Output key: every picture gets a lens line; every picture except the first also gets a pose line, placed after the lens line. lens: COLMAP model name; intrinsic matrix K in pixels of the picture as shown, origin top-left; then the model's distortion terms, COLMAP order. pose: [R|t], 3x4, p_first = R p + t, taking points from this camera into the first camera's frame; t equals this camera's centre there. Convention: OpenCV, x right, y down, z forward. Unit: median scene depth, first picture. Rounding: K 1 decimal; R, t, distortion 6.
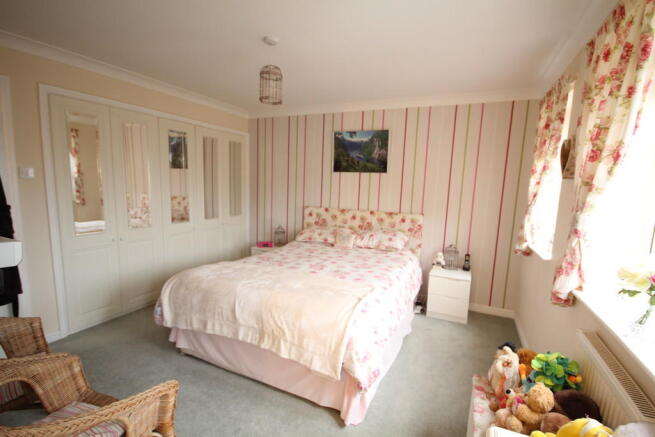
lens RADIAL K [[305.1, 0, 334.0], [0, 305.1, 220.7], [0, 0, 1]] dist [0.000072, -0.001020]
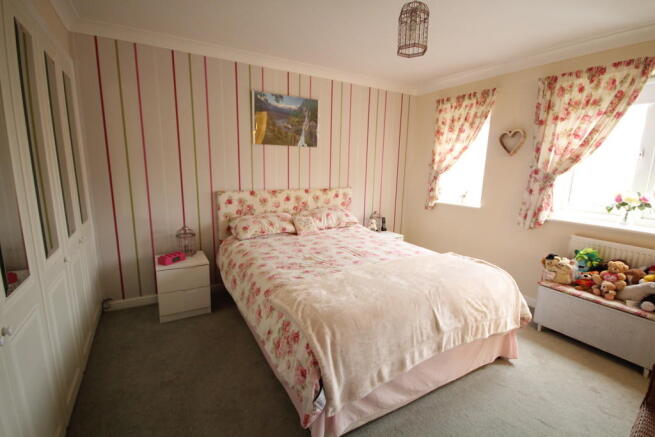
lens RADIAL K [[305.1, 0, 332.7], [0, 305.1, 221.1], [0, 0, 1]] dist [0.000072, -0.001020]
pose [[0.570427, -0.167895, 0.804005, -0.582643], [0.101601, 0.985790, 0.133773, -0.052190], [-0.815040, 0.005380, 0.579380, 0.410684]]
